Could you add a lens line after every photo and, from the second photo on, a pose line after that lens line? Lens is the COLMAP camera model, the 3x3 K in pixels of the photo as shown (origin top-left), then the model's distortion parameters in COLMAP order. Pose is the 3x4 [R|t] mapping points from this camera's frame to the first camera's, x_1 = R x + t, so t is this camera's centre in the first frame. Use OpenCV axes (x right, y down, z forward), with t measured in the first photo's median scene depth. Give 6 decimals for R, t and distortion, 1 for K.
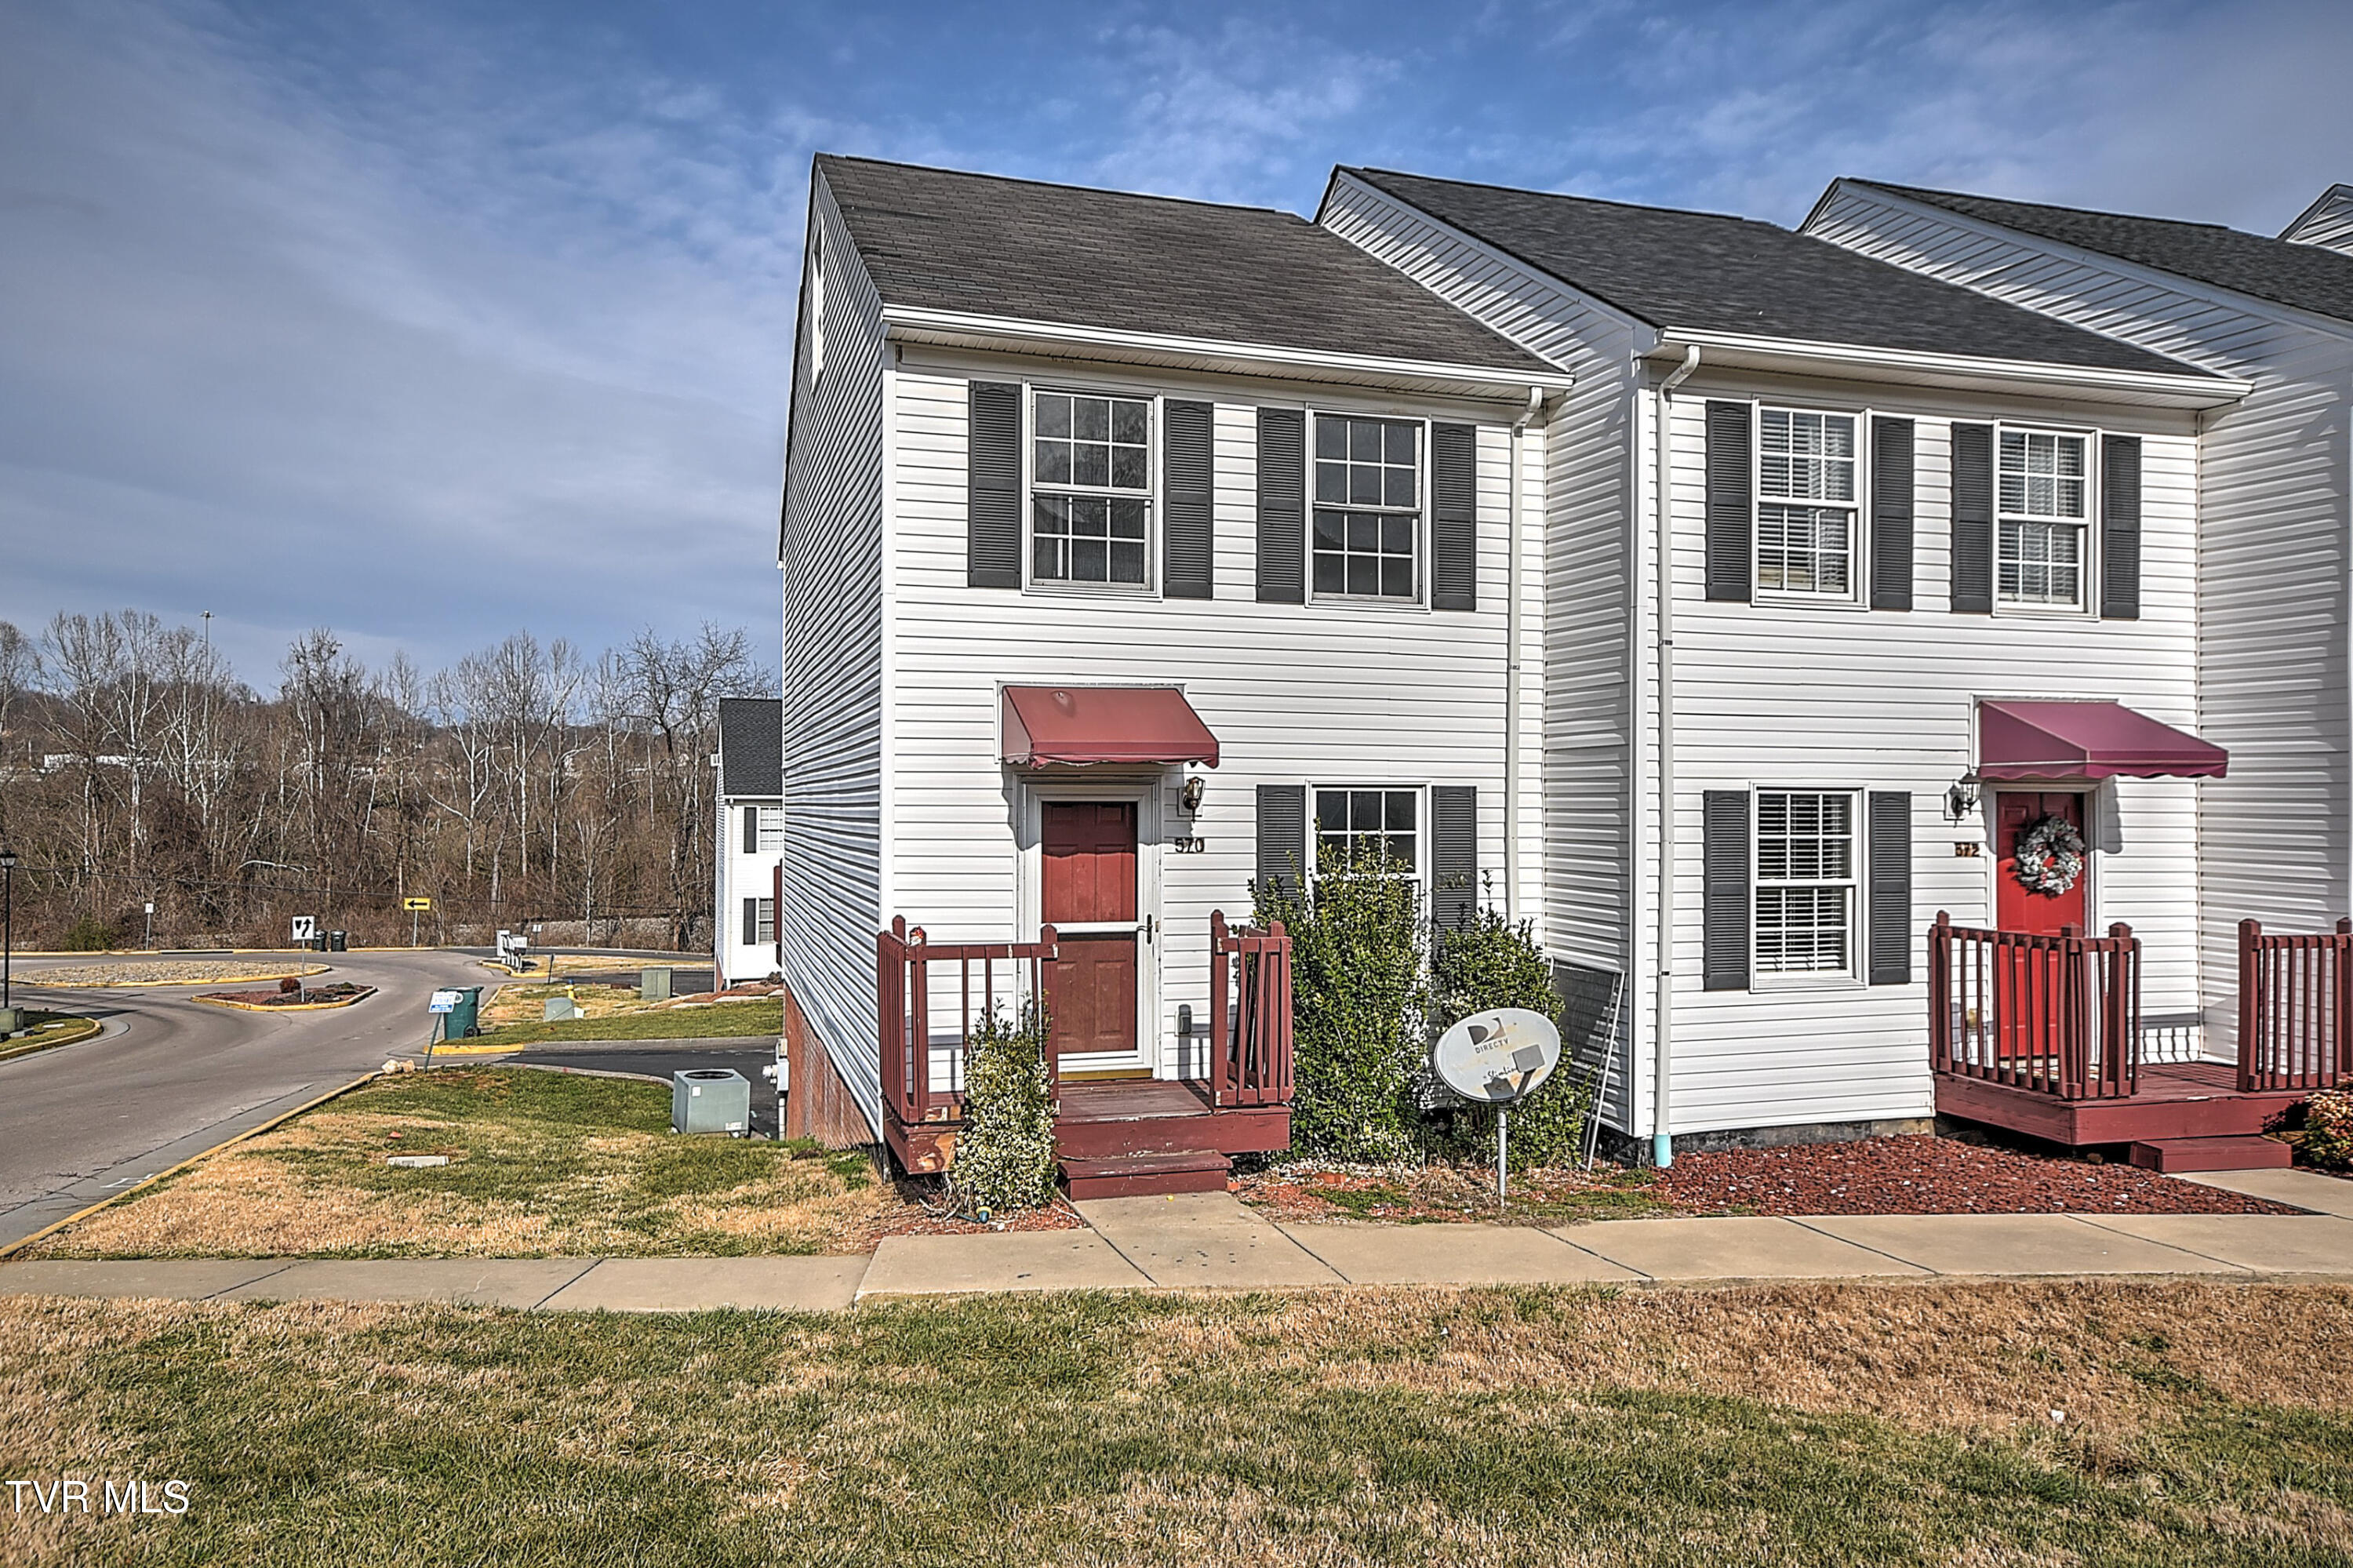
lens RADIAL K [[1648.0, 0, 1187.9], [0, 1648.0, 792.8], [0, 0, 1]] dist [0.000467, 0.062518]
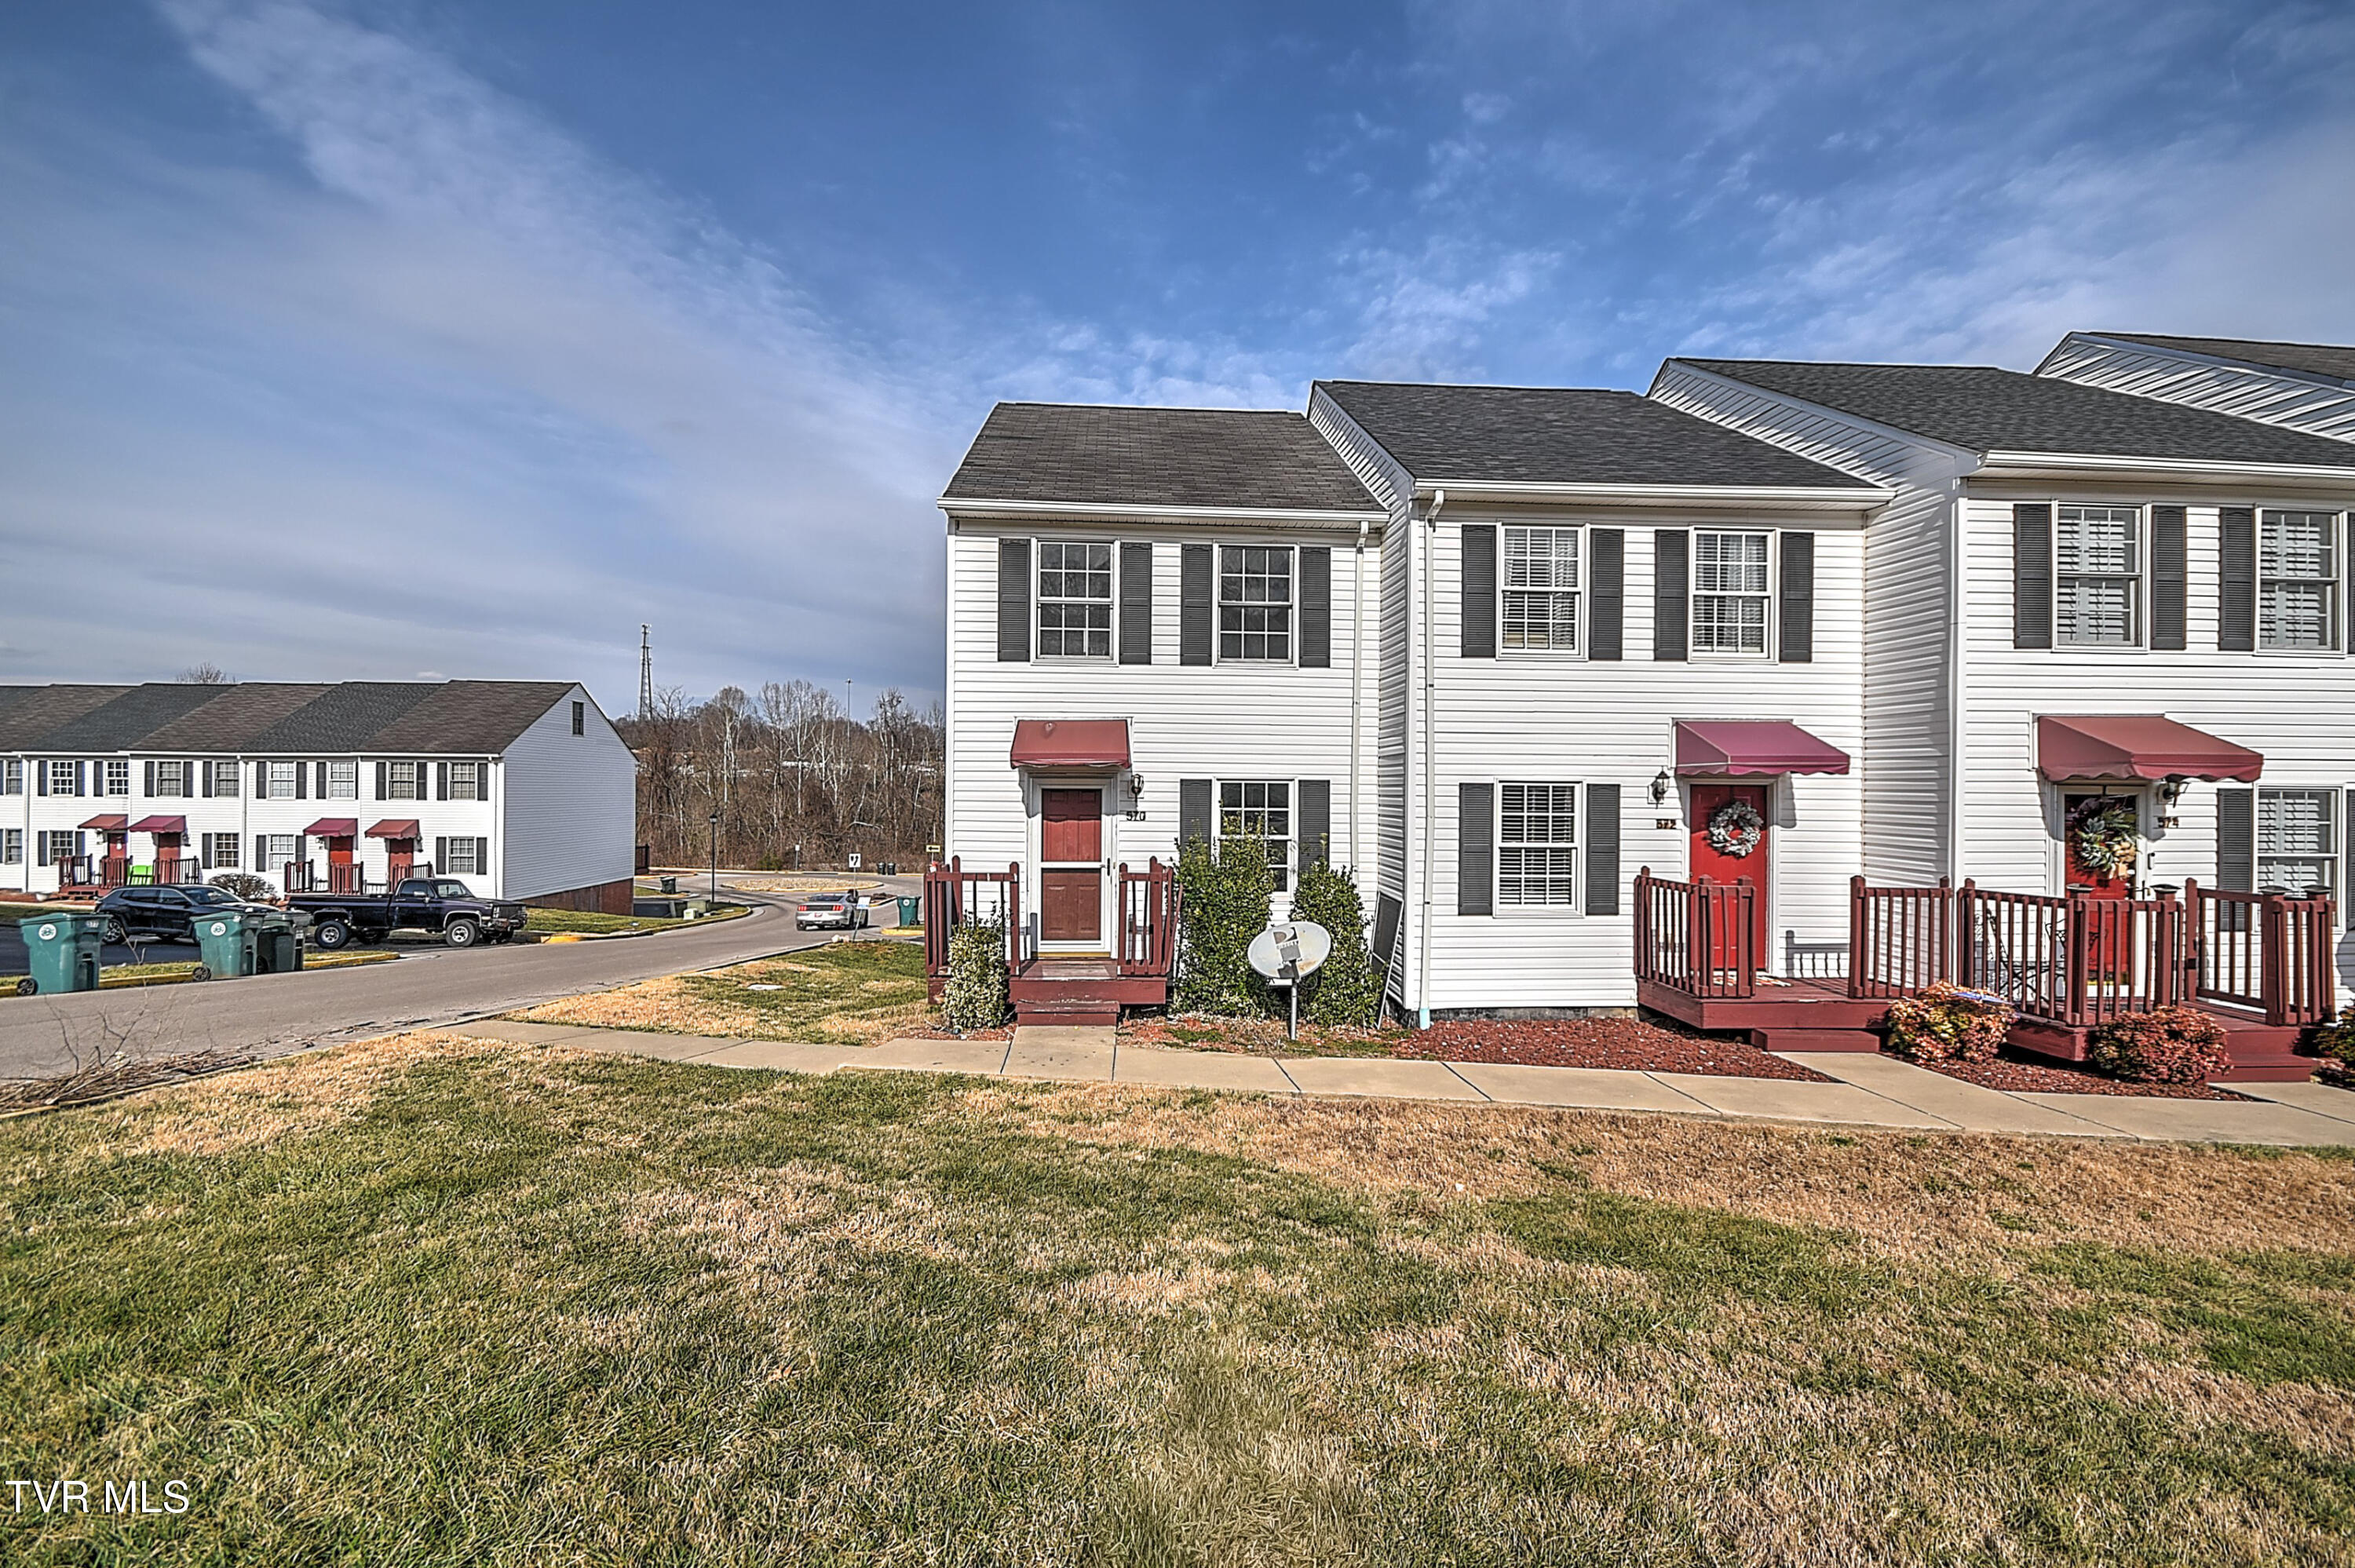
lens RADIAL K [[1104.8, 0, 1177.5], [0, 1104.8, 784.0], [0, 0, 1]] dist [0.015738, -0.000059]
pose [[0.969191, 0.003704, -0.246281, 0.302225], [-0.001149, 0.999944, 0.010520, -0.010947], [0.246306, -0.009913, 0.969141, -0.048441]]
